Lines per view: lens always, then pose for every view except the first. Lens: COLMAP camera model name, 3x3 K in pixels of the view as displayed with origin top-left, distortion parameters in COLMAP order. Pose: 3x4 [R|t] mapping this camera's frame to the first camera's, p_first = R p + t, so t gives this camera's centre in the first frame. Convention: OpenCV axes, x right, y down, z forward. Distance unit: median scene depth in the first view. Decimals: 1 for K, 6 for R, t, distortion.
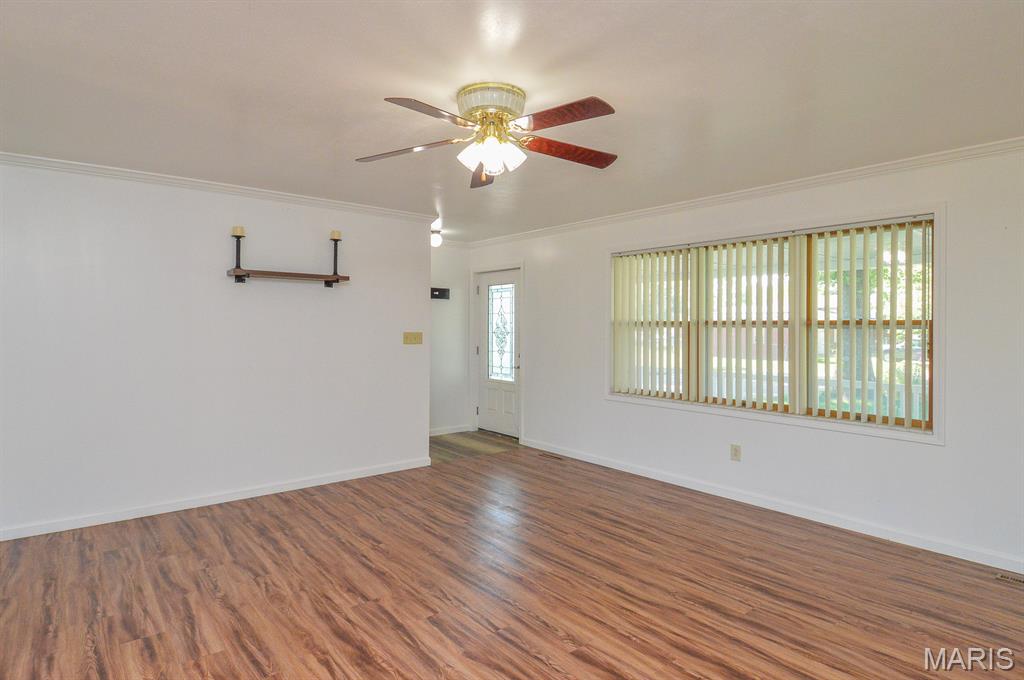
lens RADIAL K [[558.0, 0, 515.3], [0, 558.0, 345.3], [0, 0, 1]] dist [0.025367, -0.032902]
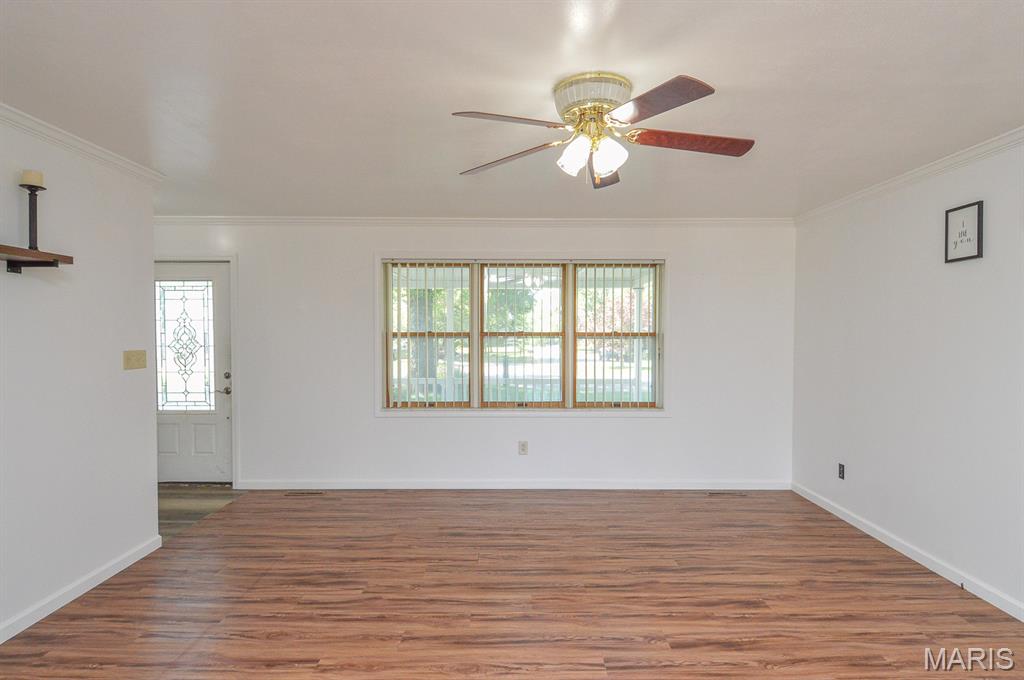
lens RADIAL K [[545.0, 0, 514.5], [0, 545.0, 351.1], [0, 0, 1]] dist [0.011926, -0.001757]
pose [[0.622888, -0.027149, 0.781840, -0.578741], [0.025573, 0.999570, 0.014335, -0.027422], [-0.781893, 0.011065, 0.623315, 0.373537]]
